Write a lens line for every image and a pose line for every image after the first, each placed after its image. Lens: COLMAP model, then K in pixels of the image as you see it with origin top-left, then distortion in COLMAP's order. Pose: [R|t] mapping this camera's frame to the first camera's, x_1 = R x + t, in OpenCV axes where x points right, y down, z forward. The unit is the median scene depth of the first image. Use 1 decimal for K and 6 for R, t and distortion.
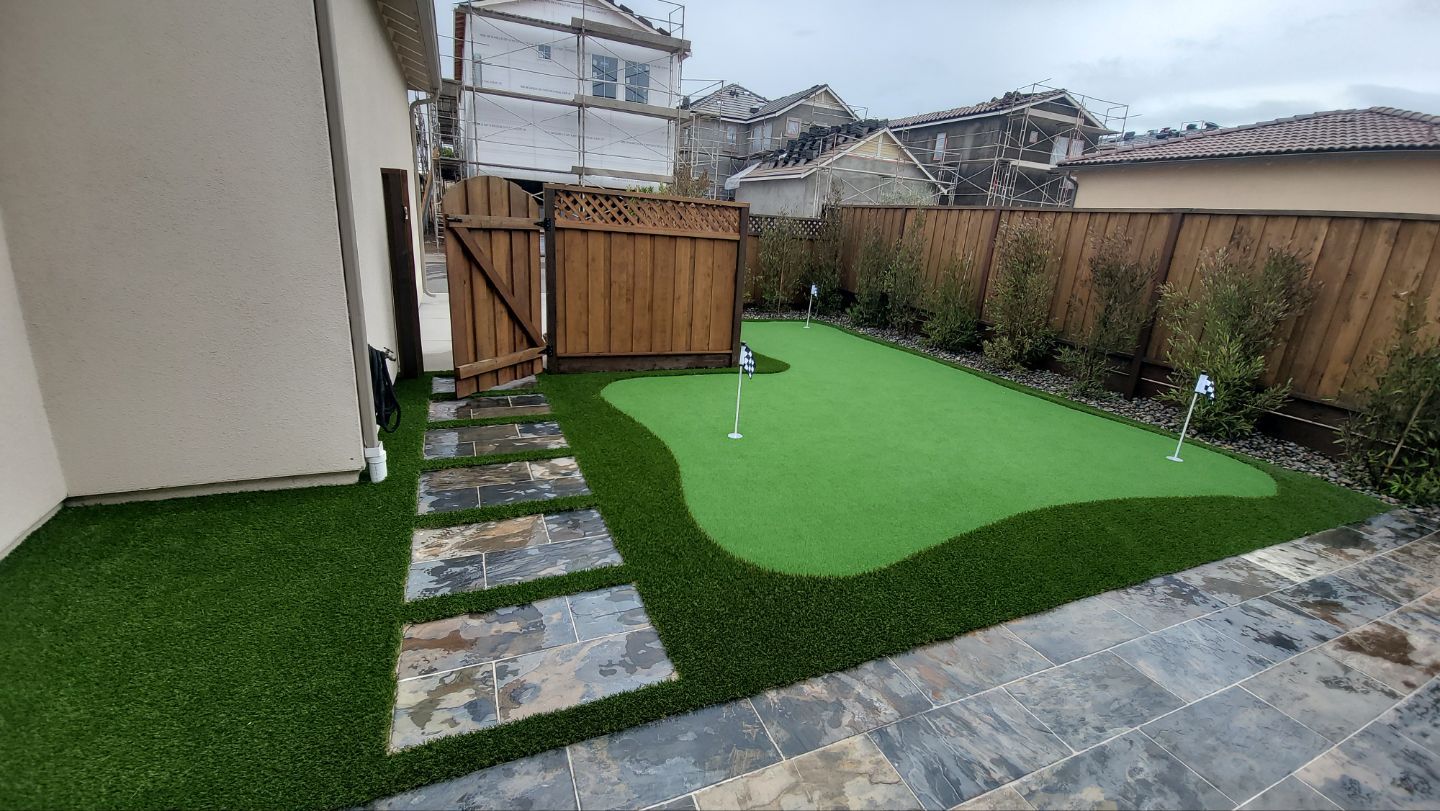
lens RADIAL K [[570.7, 0, 720.0], [0, 570.7, 405.5], [0, 0, 1]] dist [0.000505, 0.000033]
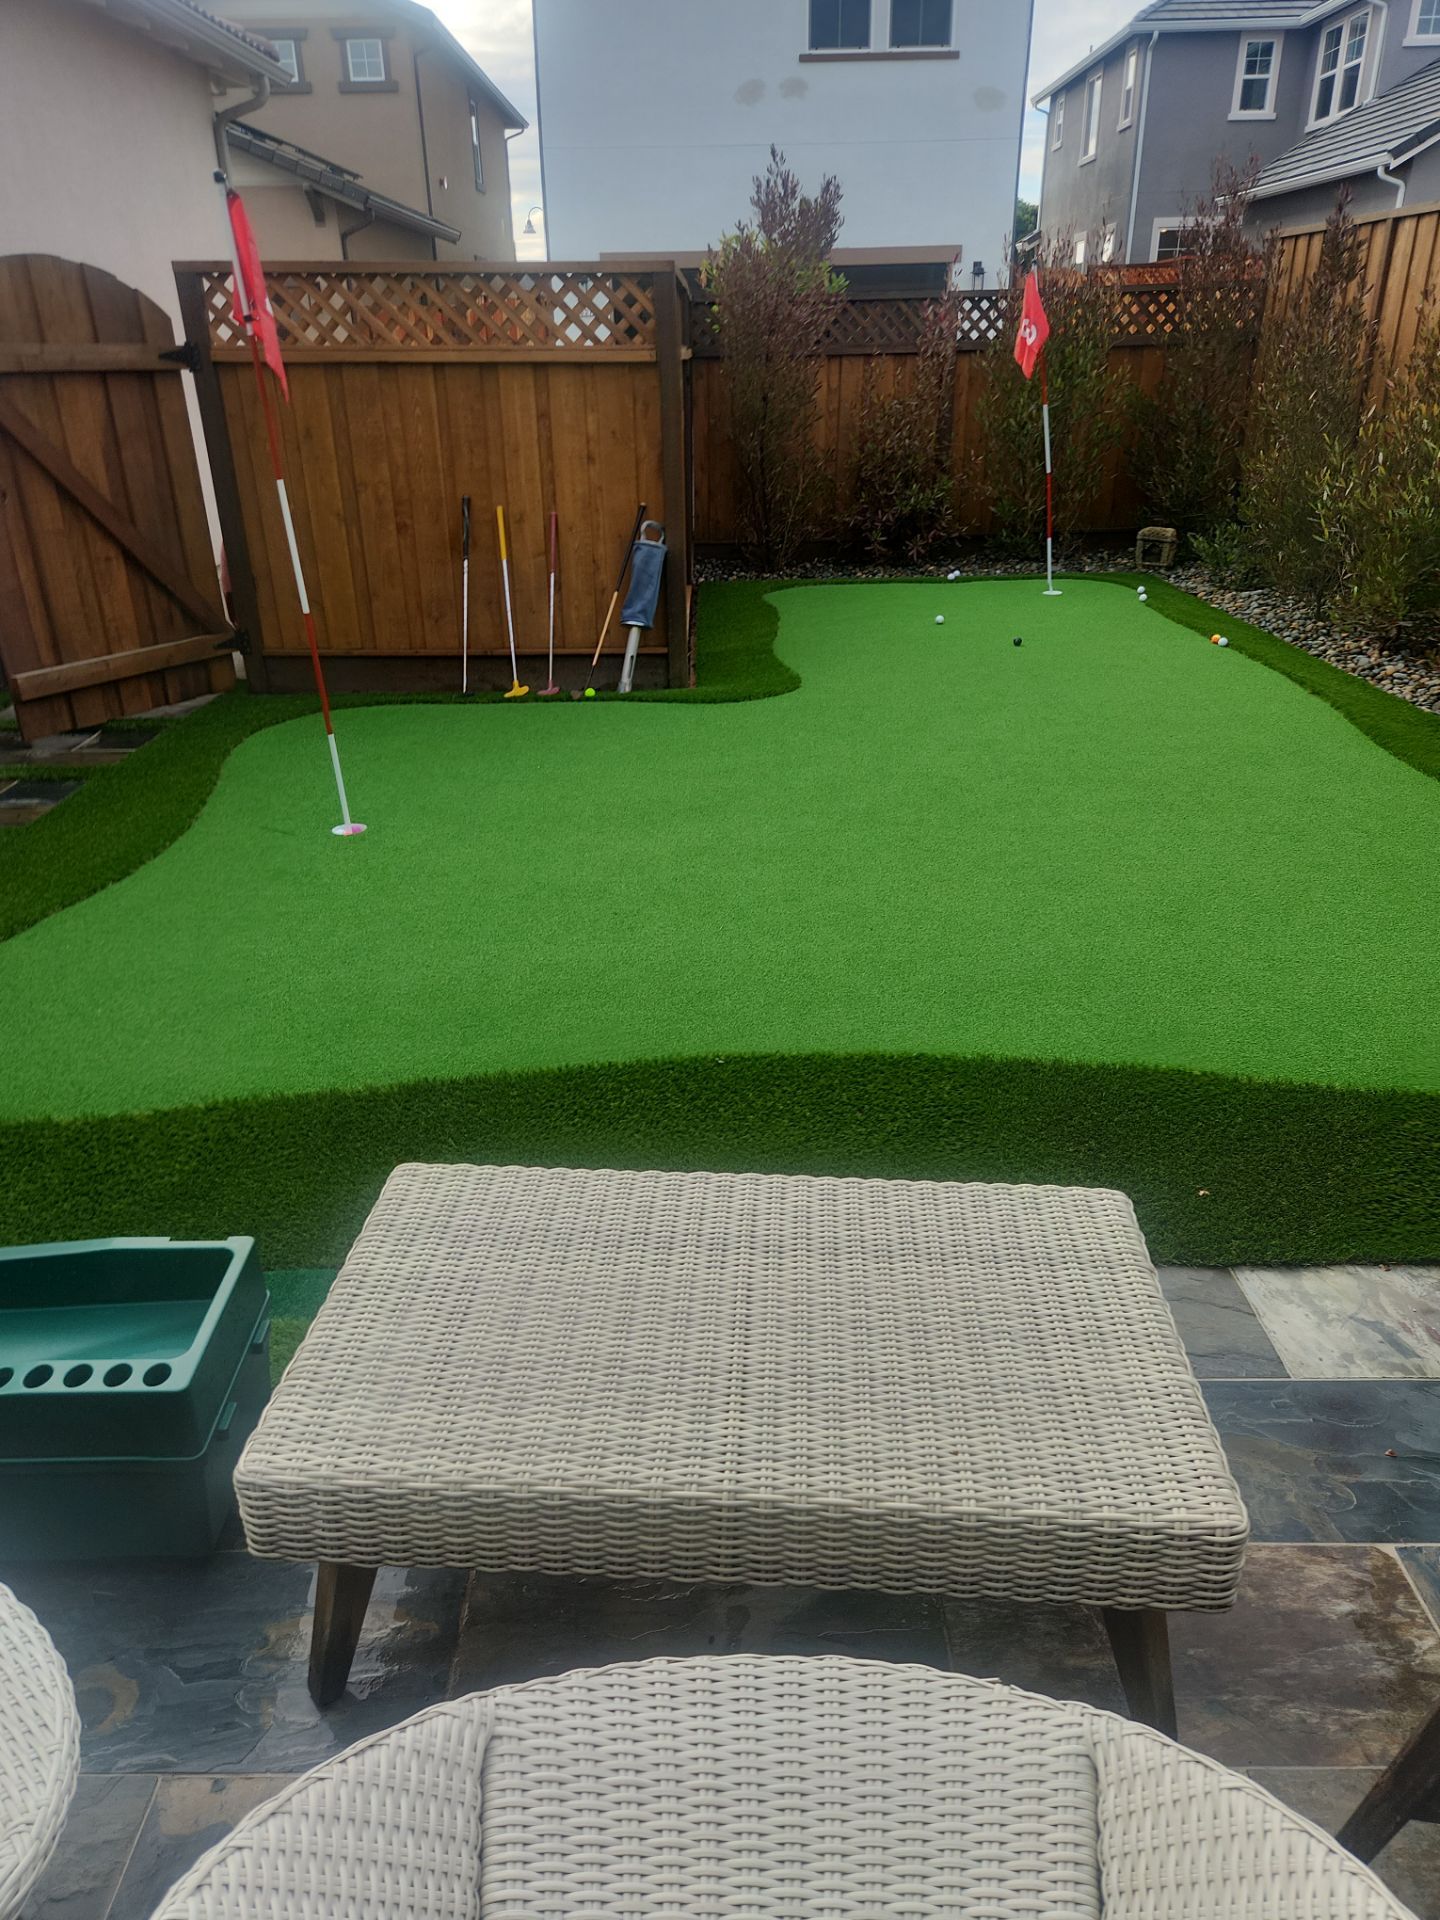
lens RADIAL K [[1316.9, 0, 720.0], [0, 1316.9, 960.0], [0, 0, 1]] dist [0.085039, -0.068701]
pose [[0.914139, 0.086791, -0.396002, 0.516436], [-0.045056, 0.992514, 0.113519, 0.020286], [0.402889, -0.085930, 0.911206, 0.135824]]
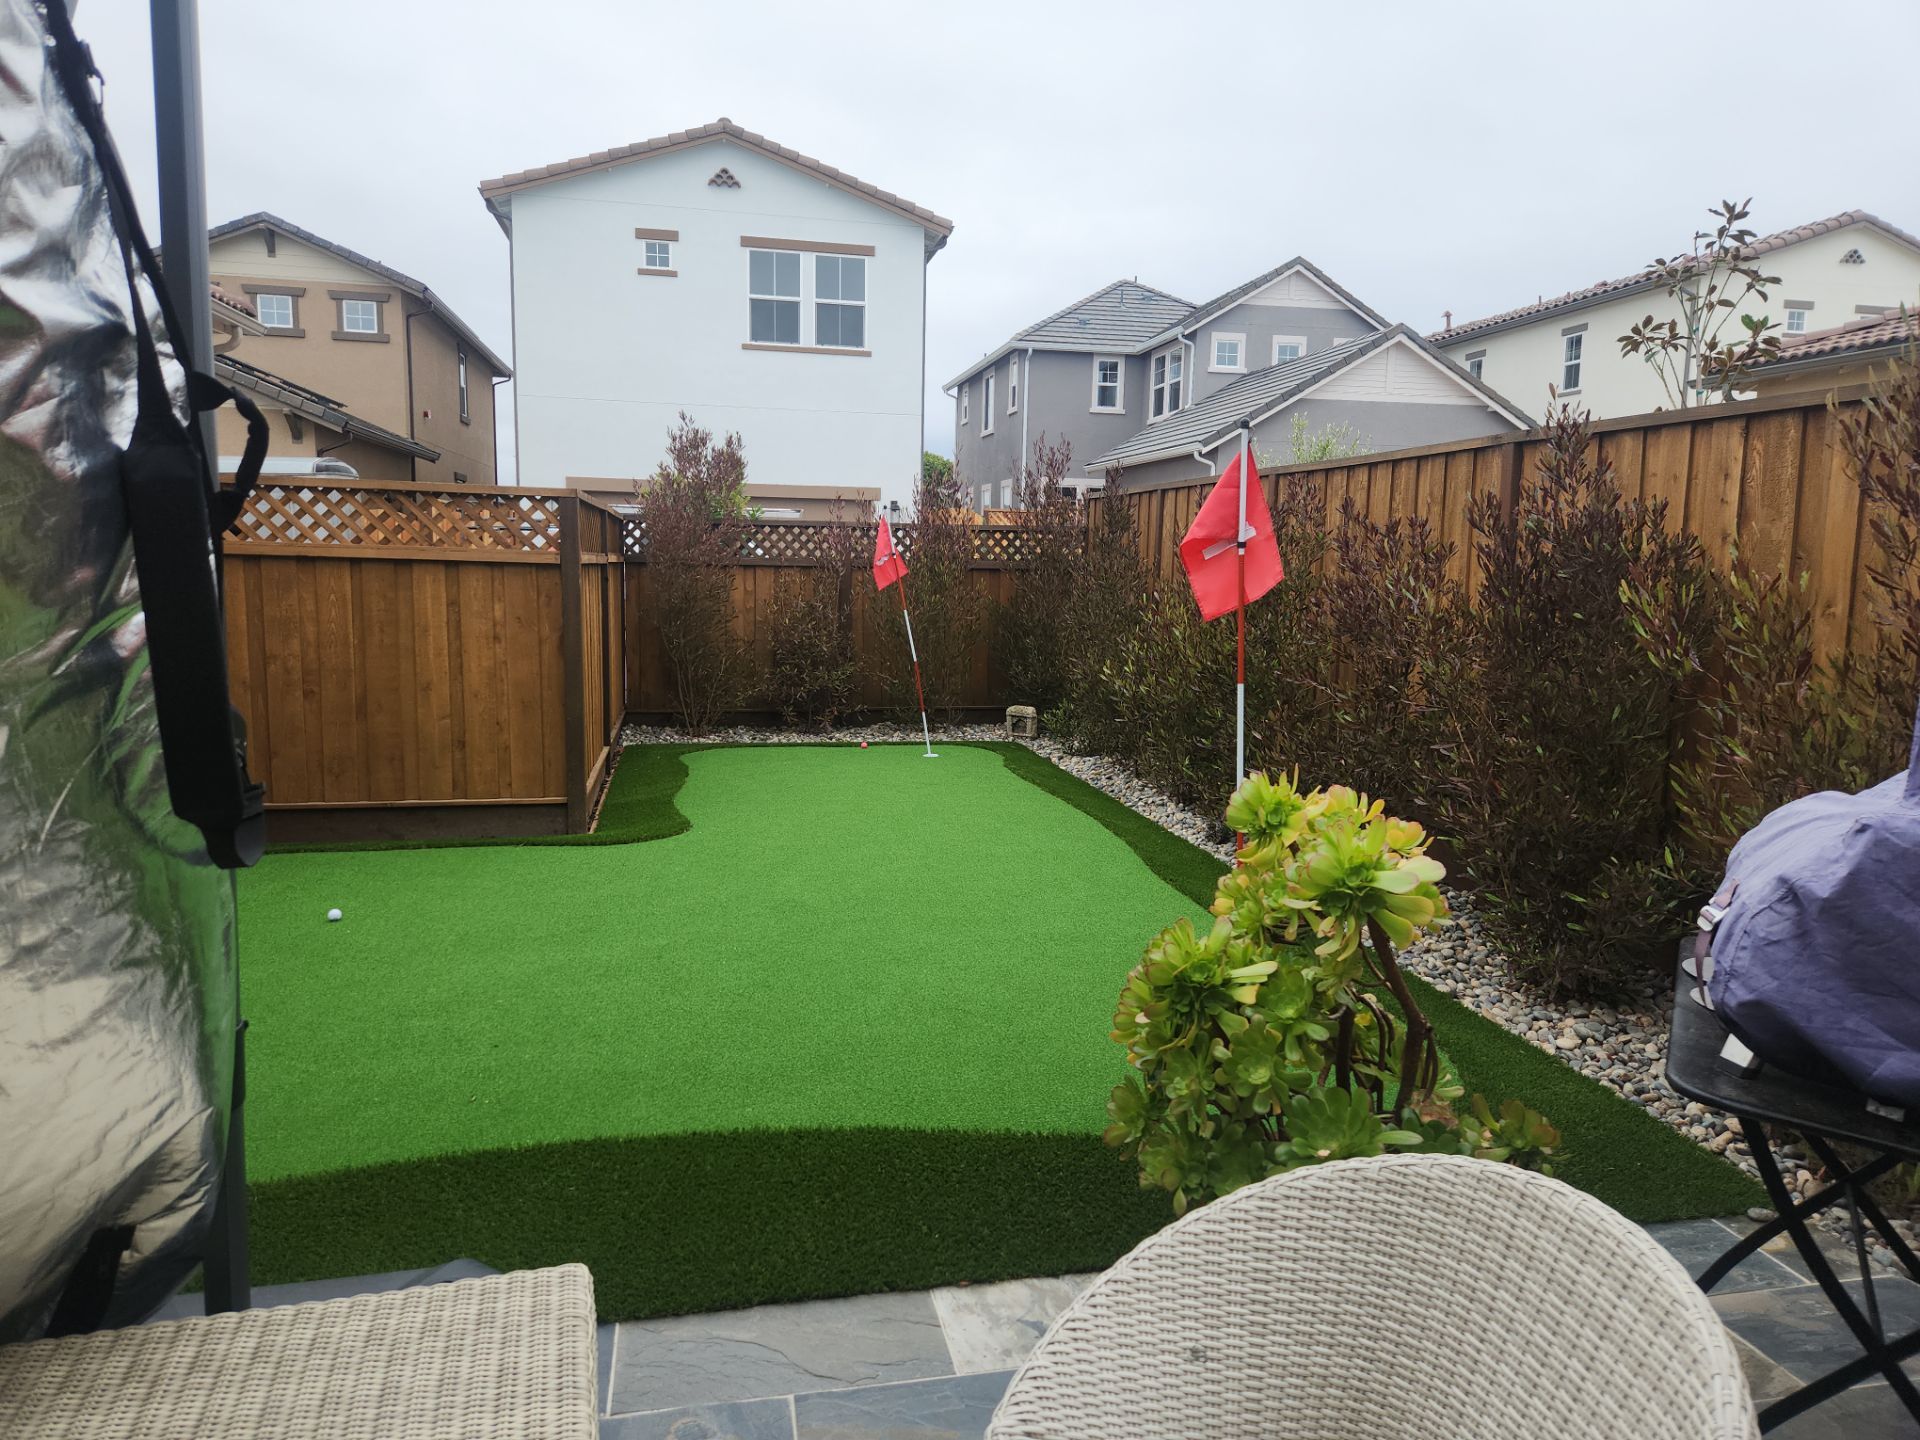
lens RADIAL K [[1263.7, 0, 960.0], [0, 1263.7, 720.0], [0, 0, 1]] dist [0.074054, -0.065673]
pose [[0.977176, -0.024844, -0.210972, 0.619493], [-0.017240, 0.980587, -0.195323, 0.040399], [0.211729, 0.194502, 0.957779, 0.090288]]
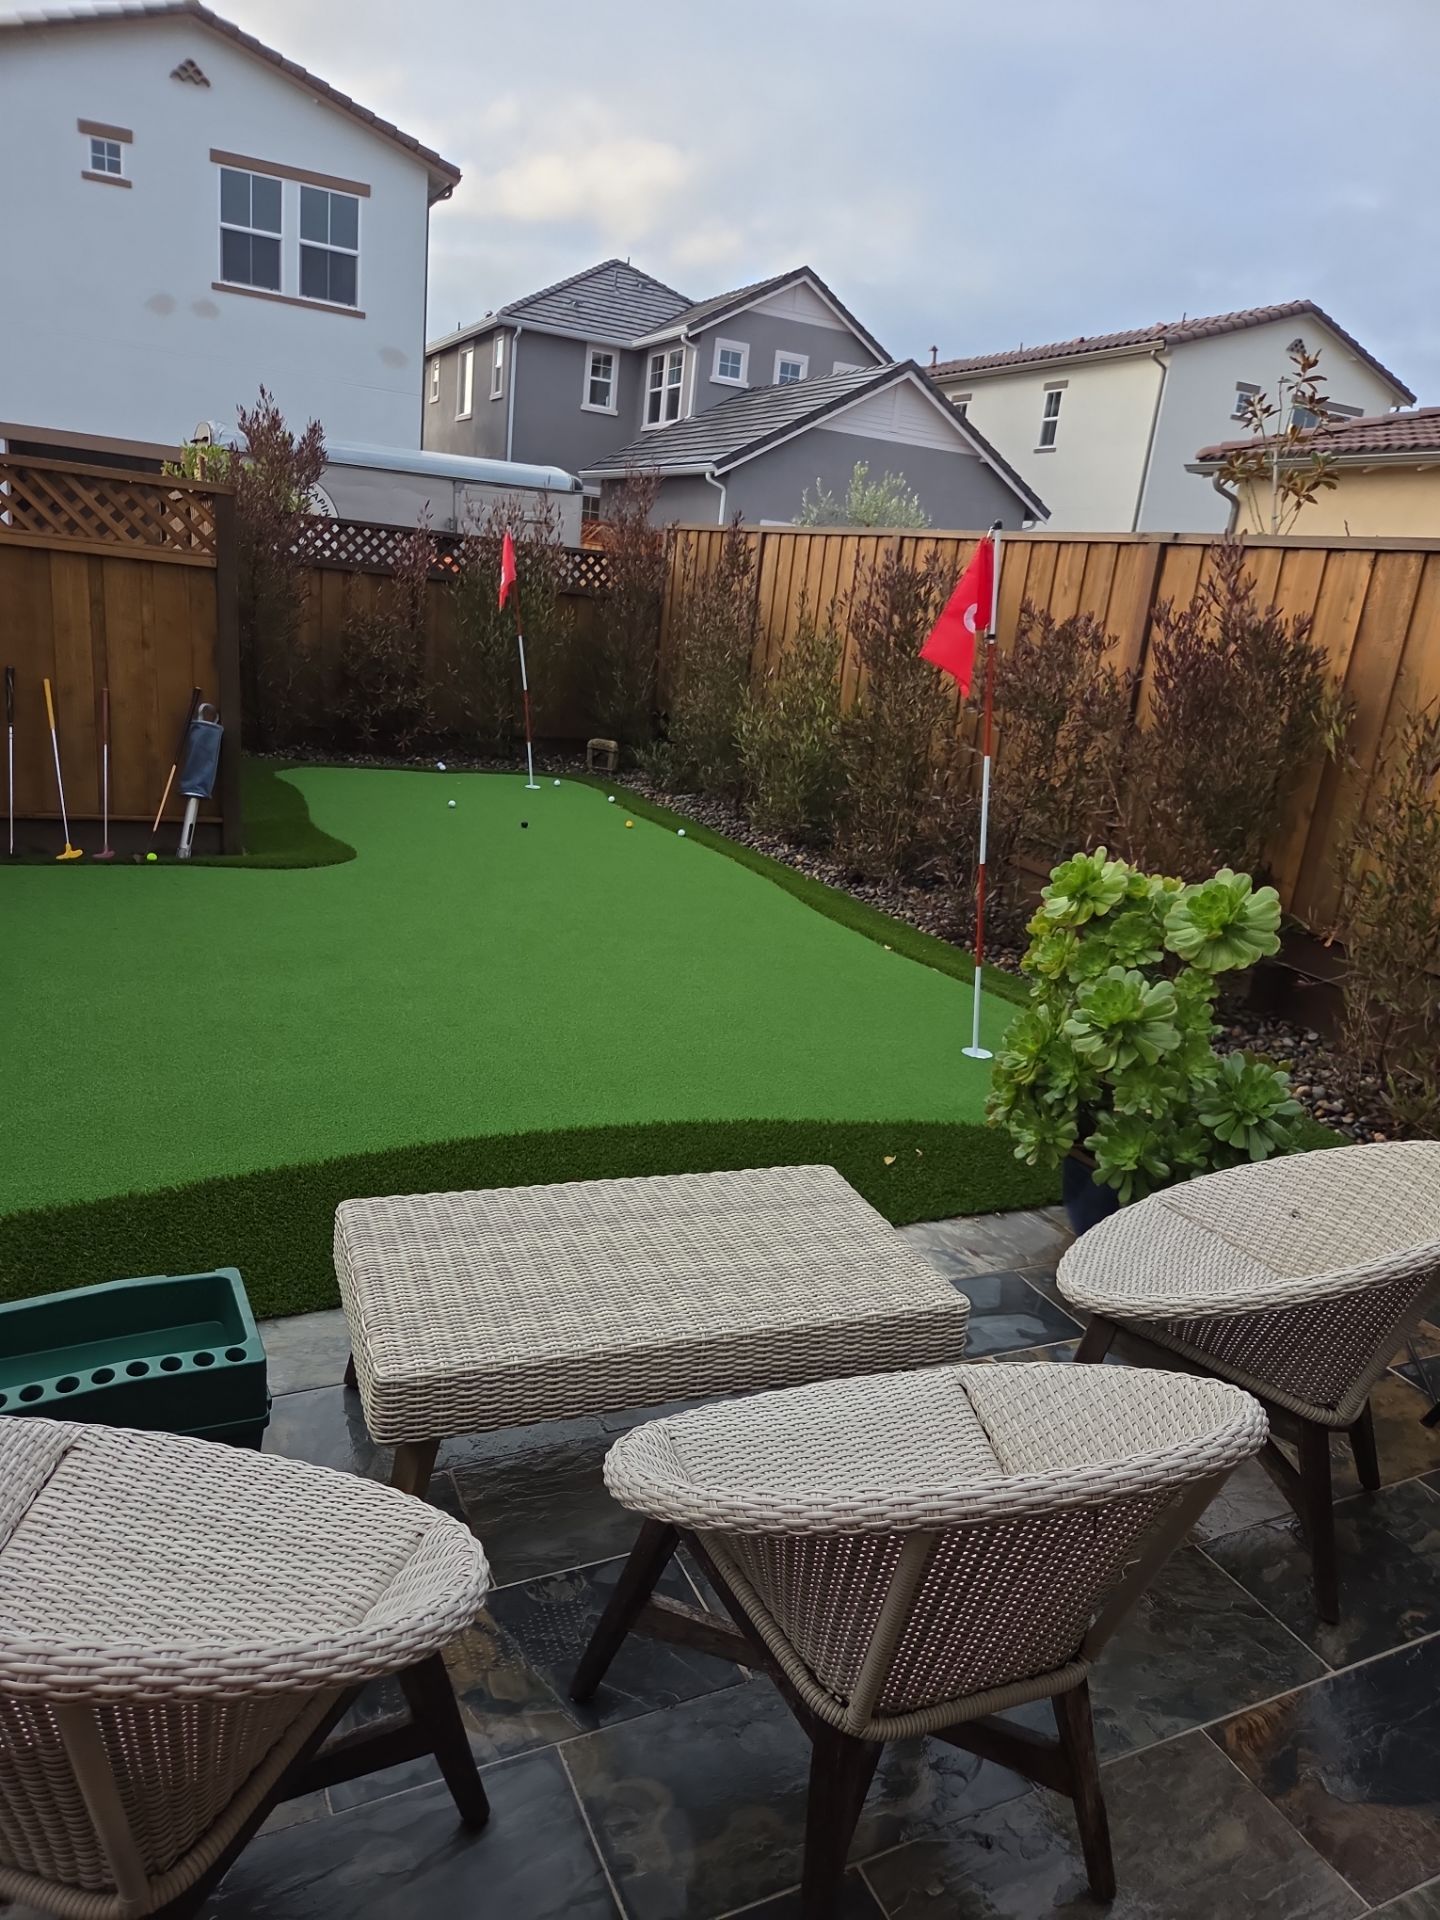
lens RADIAL K [[1282.1, 0, 731.8], [0, 1282.1, 977.9], [0, 0, 1]] dist [0.070373, -0.064701]
pose [[0.998558, 0.020065, 0.049786, 0.419706], [-0.019101, 0.999622, -0.019761, 0.045837], [-0.050163, 0.018782, 0.998564, -0.028601]]
